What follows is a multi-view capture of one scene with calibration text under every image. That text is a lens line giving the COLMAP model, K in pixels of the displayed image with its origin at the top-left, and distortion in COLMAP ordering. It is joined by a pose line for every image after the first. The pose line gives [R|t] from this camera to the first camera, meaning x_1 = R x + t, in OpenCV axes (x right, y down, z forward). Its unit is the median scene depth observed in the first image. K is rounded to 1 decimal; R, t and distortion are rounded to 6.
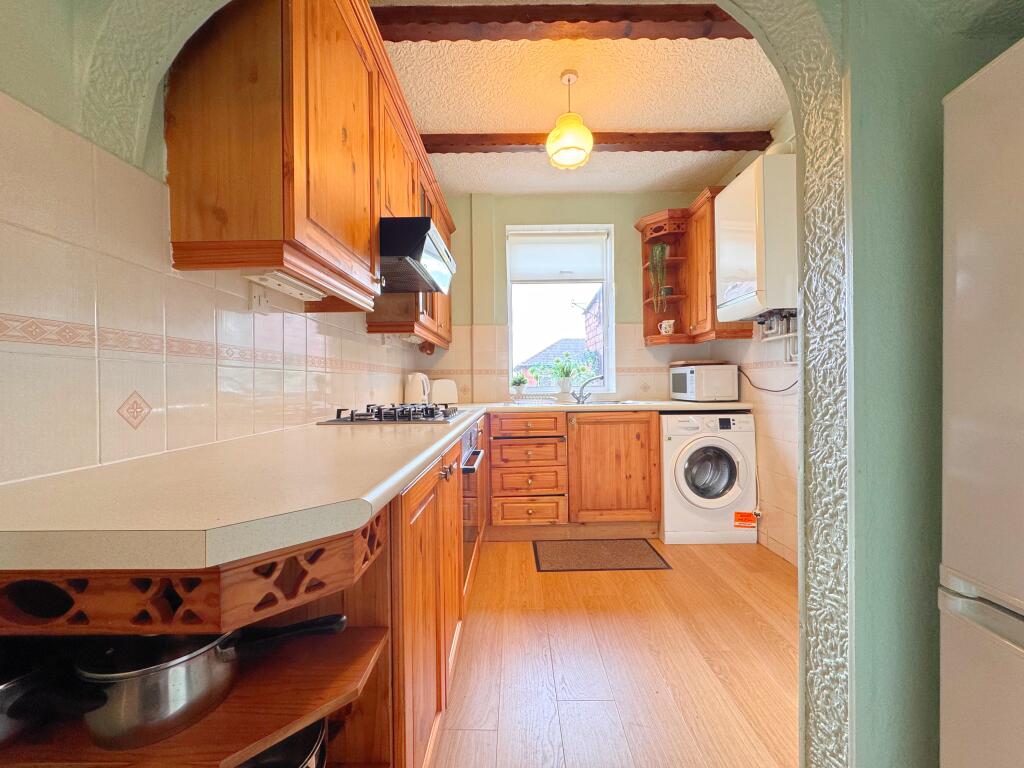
lens RADIAL K [[406.5, 0, 513.9], [0, 406.5, 383.6], [0, 0, 1]] dist [-0.001821, 0.000190]
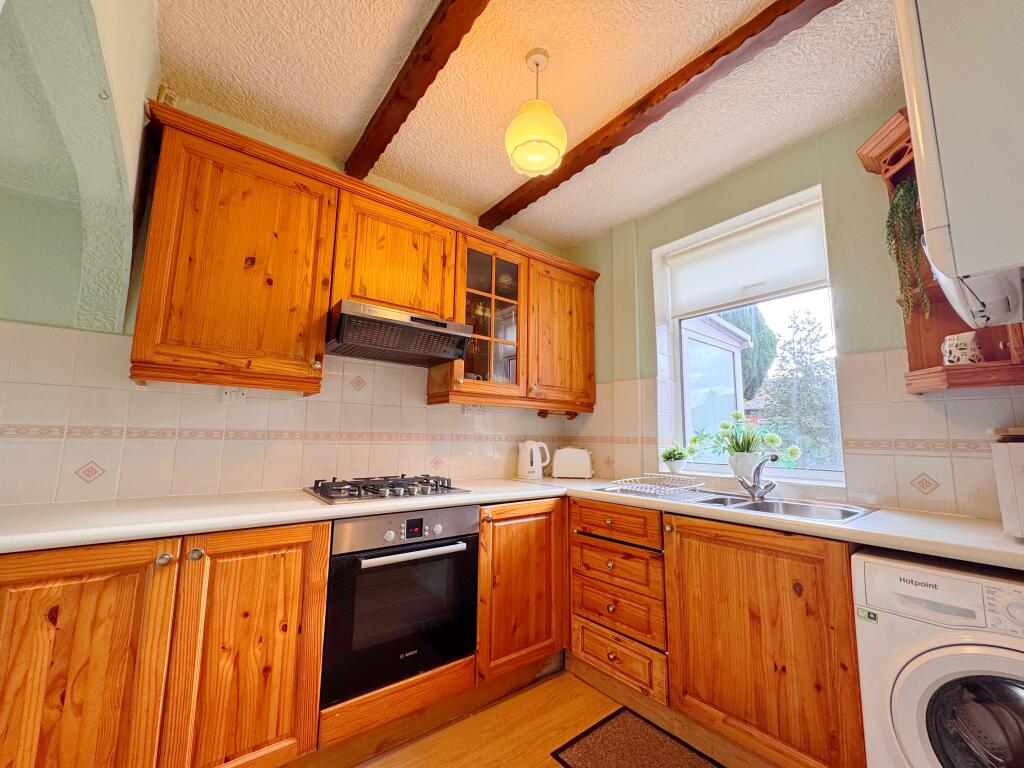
lens RADIAL K [[406.5, 0, 512.0], [0, 406.5, 383.9], [0, 0, 1]] dist [-0.001821, 0.000190]
pose [[0.618955, -0.080894, -0.781249, 0.492447], [-0.023332, 0.992349, -0.121238, -0.044301], [0.785080, 0.093269, 0.612332, 0.415993]]
